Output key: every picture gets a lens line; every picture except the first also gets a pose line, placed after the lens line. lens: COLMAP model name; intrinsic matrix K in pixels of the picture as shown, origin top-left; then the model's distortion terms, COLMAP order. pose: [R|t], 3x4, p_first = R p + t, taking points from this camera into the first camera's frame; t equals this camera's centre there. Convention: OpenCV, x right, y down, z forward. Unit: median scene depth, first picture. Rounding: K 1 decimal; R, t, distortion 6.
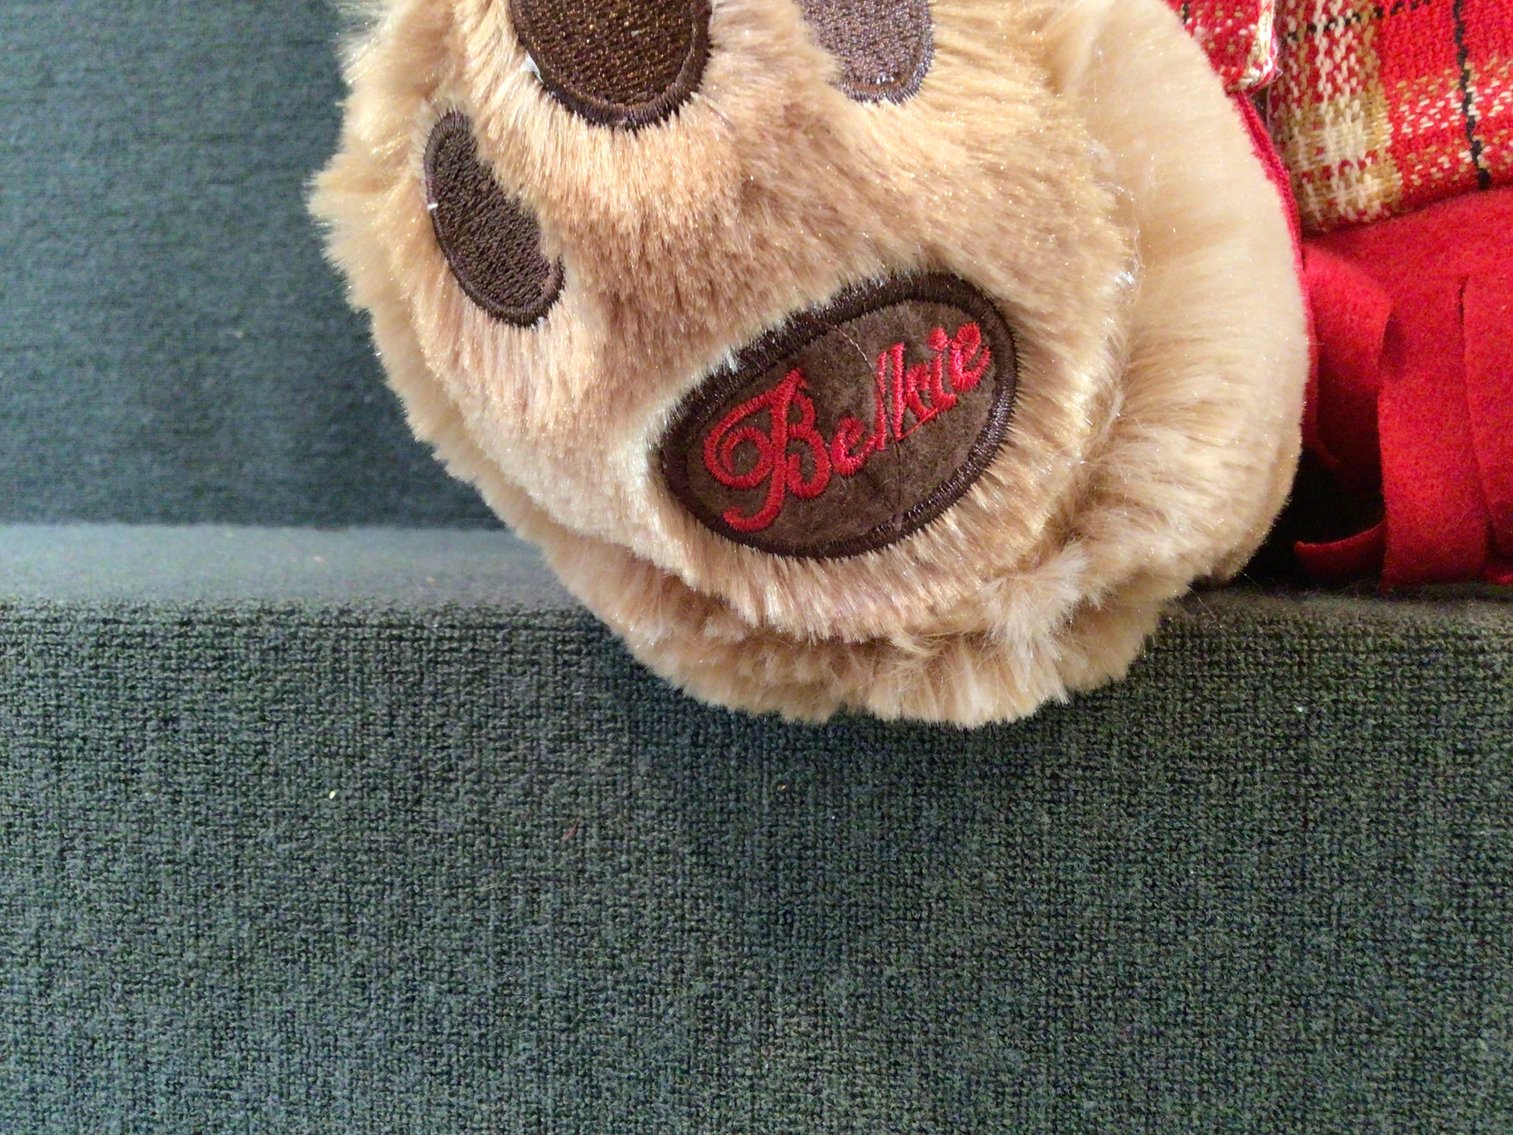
lens RADIAL K [[1376.8, 0, 773.9], [0, 1376.8, 557.4], [0, 0, 1]] dist [-0.008056, 0.000000]
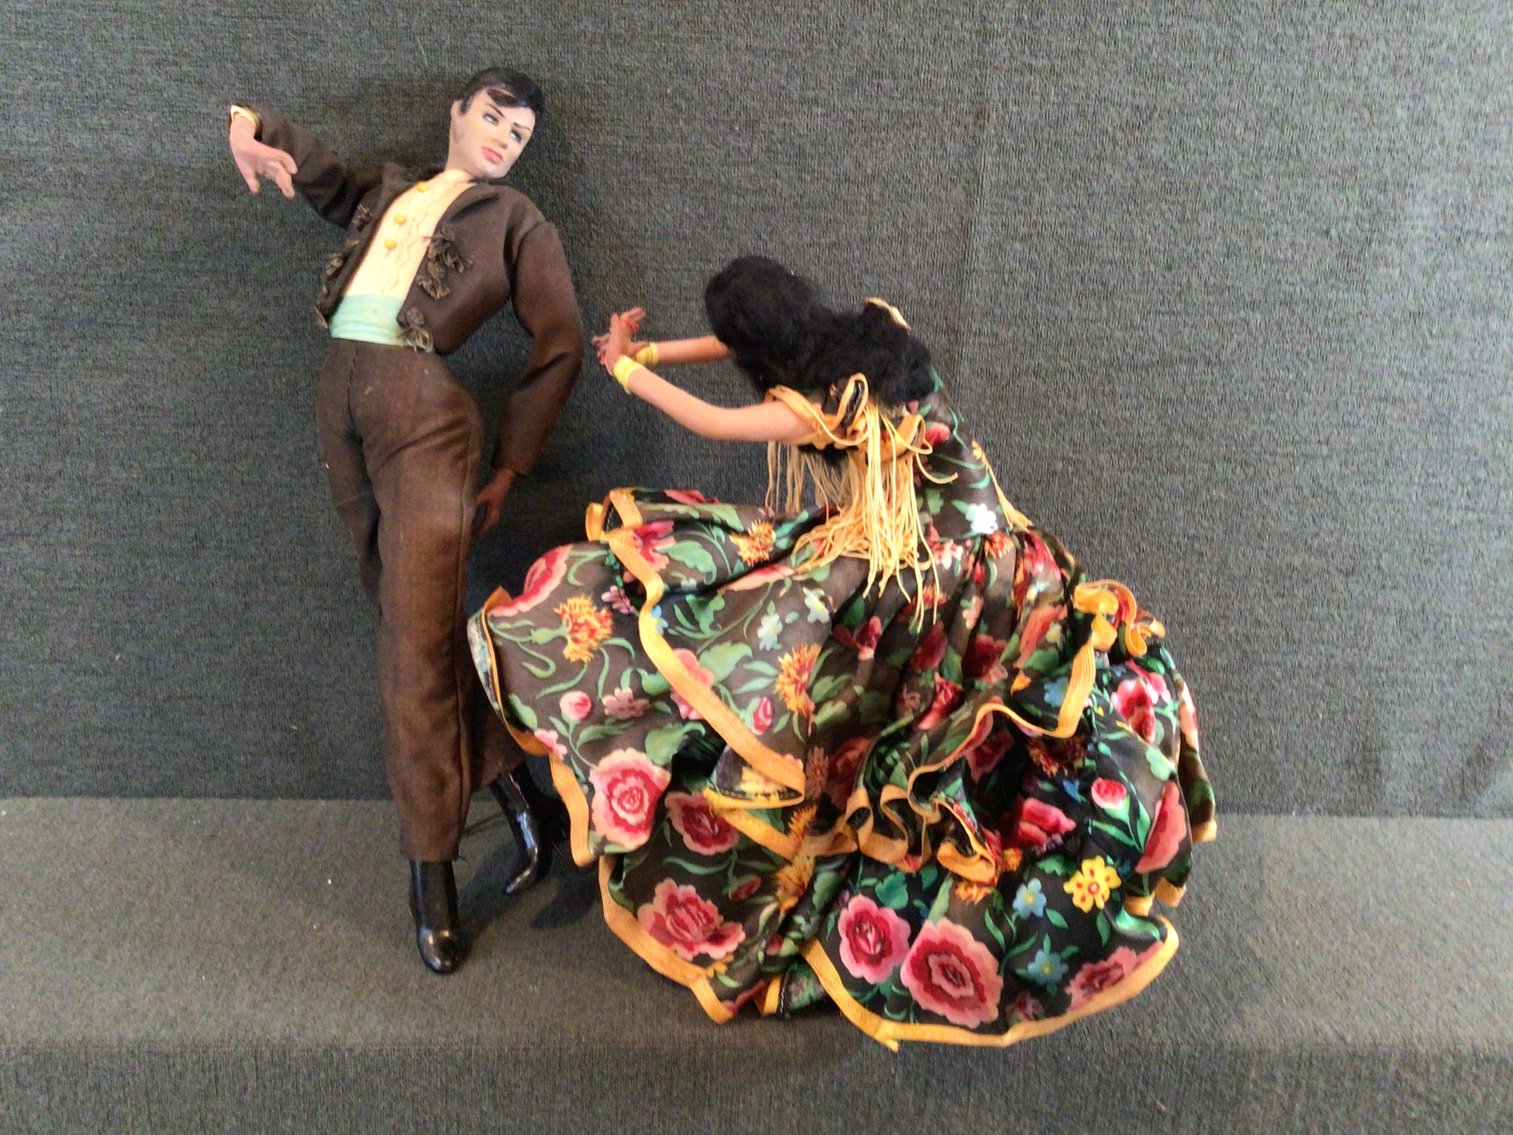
lens RADIAL K [[1376.8, 0, 738.3], [0, 1376.8, 560.4], [0, 0, 1]] dist [-0.008056, 0.000000]
pose [[0.982046, -0.026734, 0.186737, -0.484692], [-0.015233, 0.975436, 0.219756, -1.595722], [-0.188025, -0.218655, 0.957516, -1.545108]]
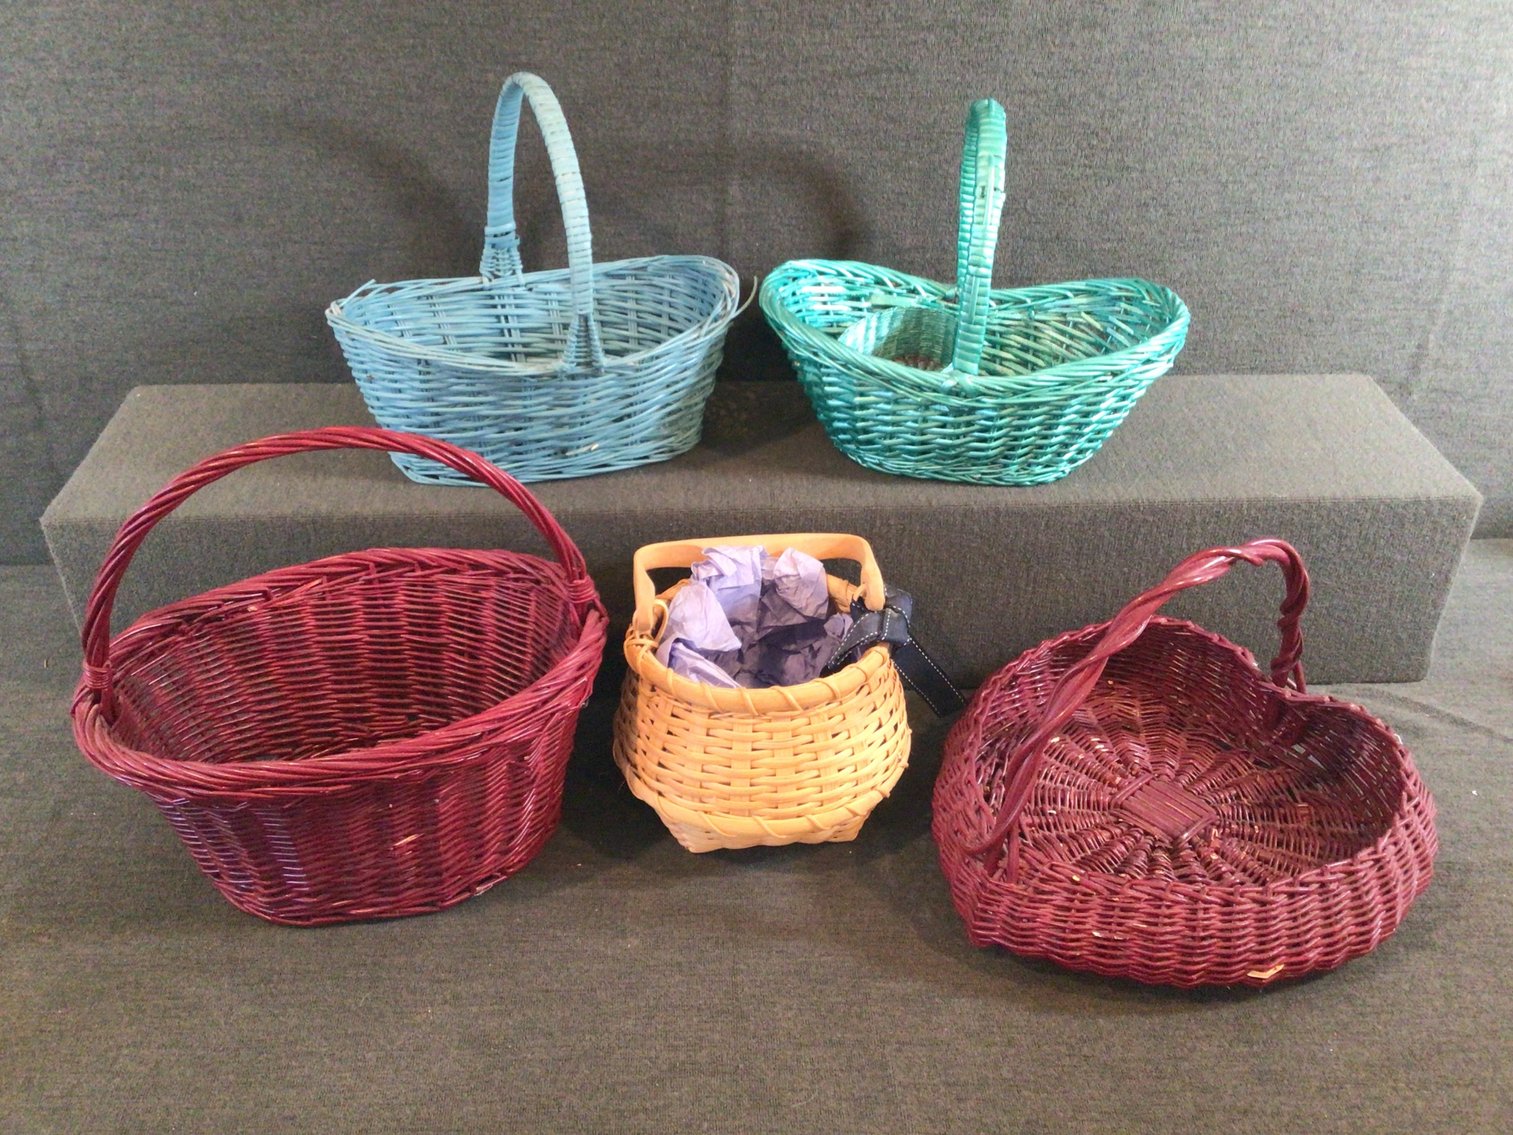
lens RADIAL K [[1376.8, 0, 742.3], [0, 1376.8, 572.1], [0, 0, 1]] dist [-0.008056, 0.000000]
pose [[0.983744, -0.104613, 0.145961, -0.152497], [0.016946, 0.863249, 0.504494, -2.363757], [-0.178777, -0.493819, 0.850989, -3.620557]]
